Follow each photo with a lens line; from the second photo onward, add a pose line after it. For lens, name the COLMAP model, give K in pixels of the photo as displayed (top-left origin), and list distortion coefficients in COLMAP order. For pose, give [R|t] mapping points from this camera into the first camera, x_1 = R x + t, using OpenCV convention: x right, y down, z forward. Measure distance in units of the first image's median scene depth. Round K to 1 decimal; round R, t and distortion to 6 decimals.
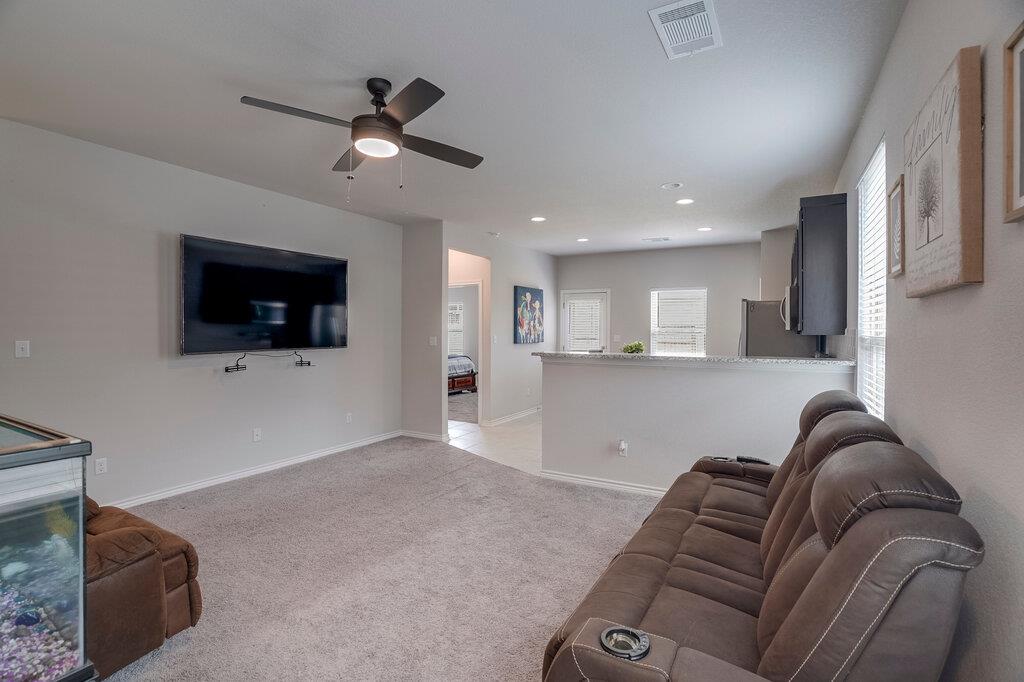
lens RADIAL K [[475.9, 0, 517.3], [0, 475.9, 336.7], [0, 0, 1]] dist [-0.036158, 0.006725]
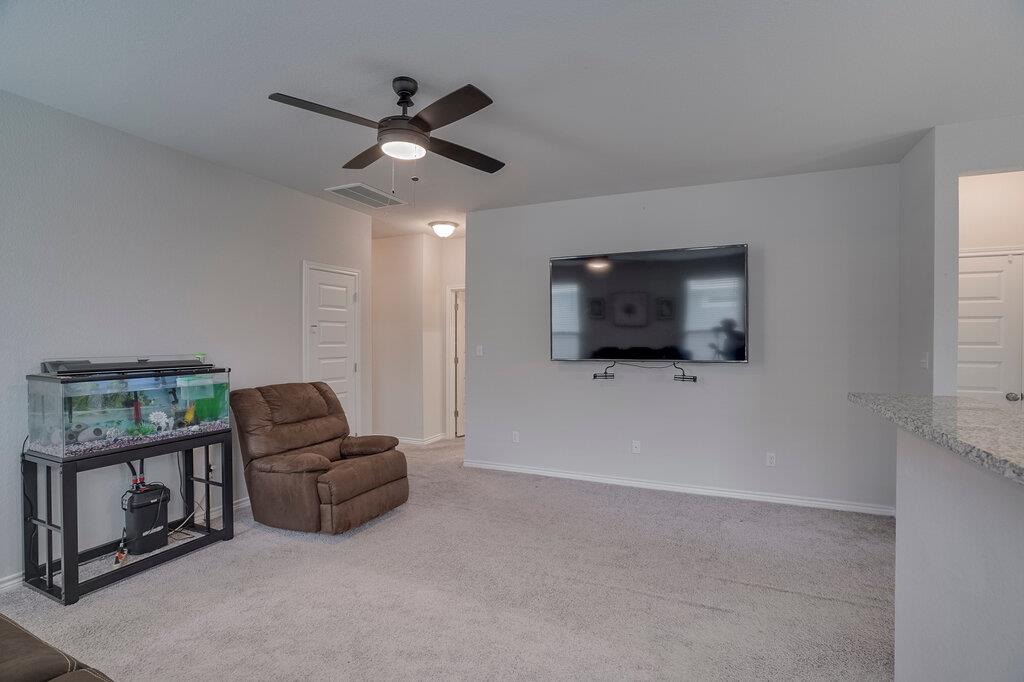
lens RADIAL K [[475.9, 0, 512.5], [0, 475.9, 342.1], [0, 0, 1]] dist [-0.036158, 0.006725]
pose [[0.096135, 0.008448, -0.995332, 0.422038], [-0.010833, 0.999914, 0.007440, -0.013566], [0.995309, 0.010067, 0.096219, 0.686918]]
